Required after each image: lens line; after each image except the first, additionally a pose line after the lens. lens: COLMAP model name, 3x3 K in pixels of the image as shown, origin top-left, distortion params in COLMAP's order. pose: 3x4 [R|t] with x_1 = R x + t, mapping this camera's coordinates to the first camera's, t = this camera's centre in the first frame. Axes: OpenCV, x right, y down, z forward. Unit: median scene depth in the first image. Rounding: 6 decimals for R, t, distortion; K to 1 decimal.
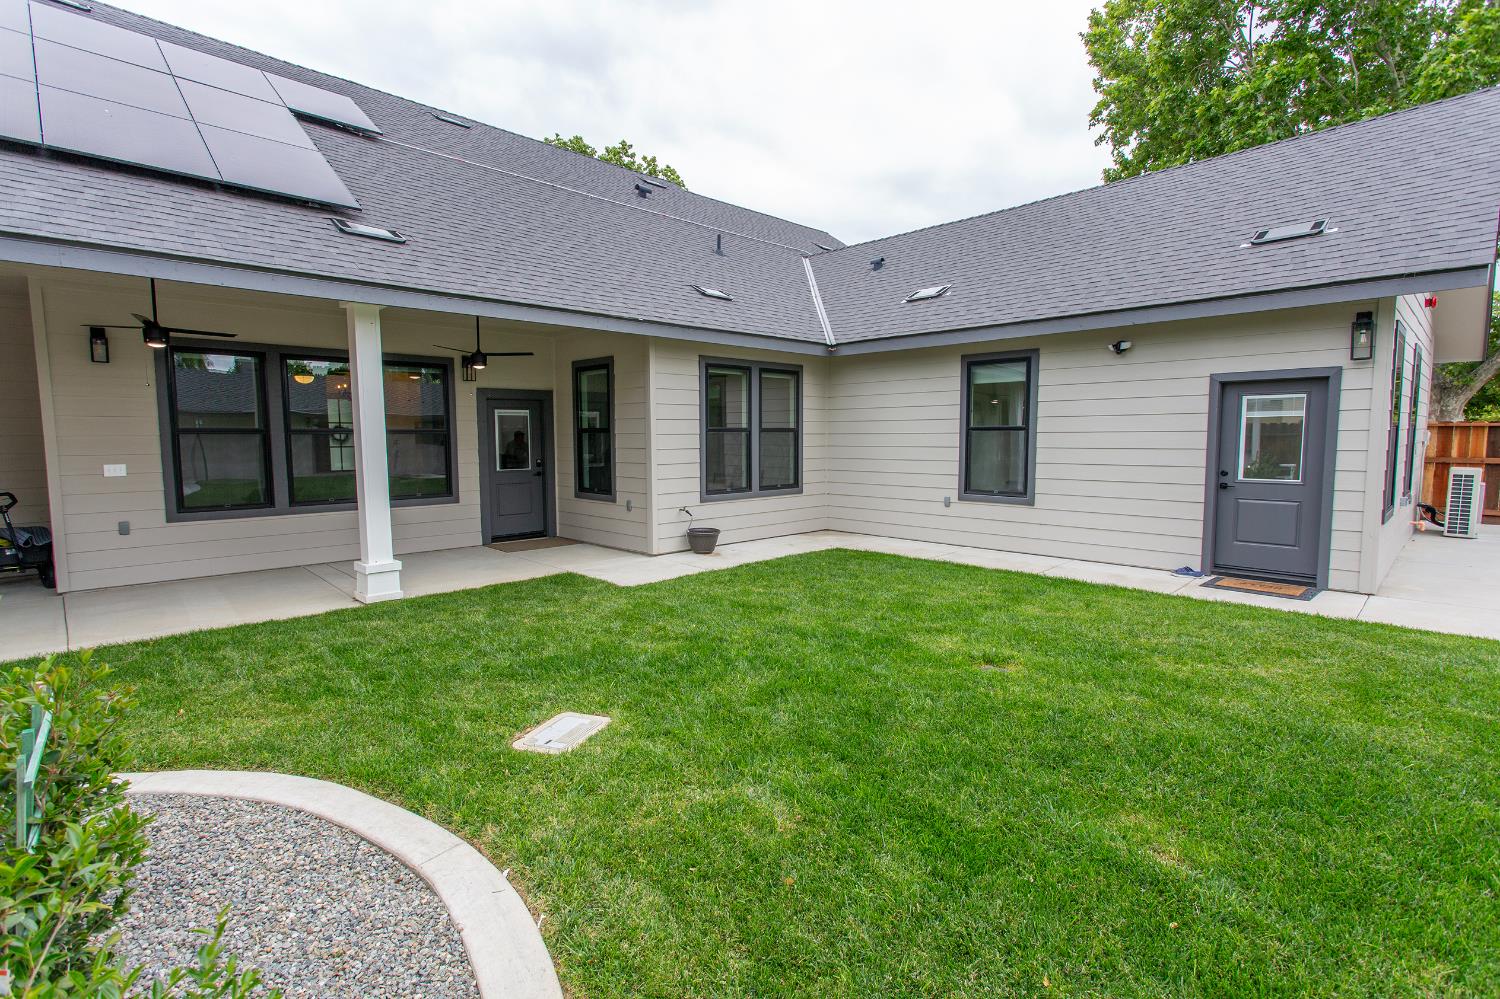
lens RADIAL K [[707.2, 0, 749.9], [0, 707.2, 493.2], [0, 0, 1]] dist [0.009130, 0.000329]
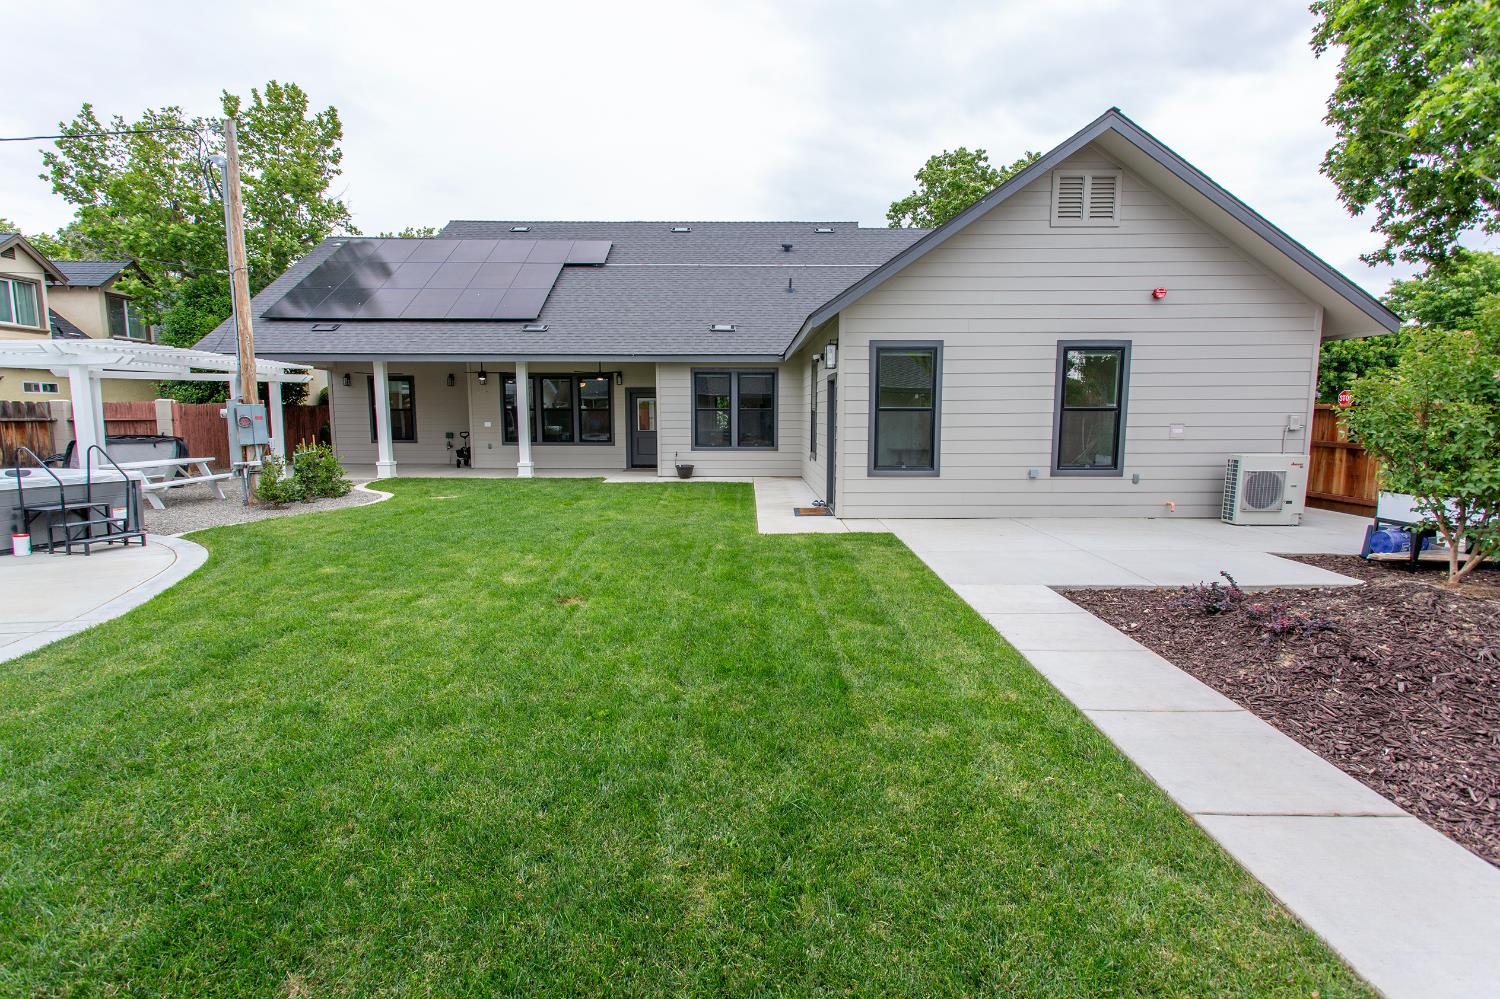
lens RADIAL K [[697.7, 0, 743.9], [0, 697.7, 499.9], [0, 0, 1]] dist [-0.001454, 0.000002]
pose [[0.717789, 0.093396, -0.689968, 1.260369], [-0.063514, 0.995614, 0.068694, 0.007284], [0.693358, -0.005485, 0.720573, -0.175480]]
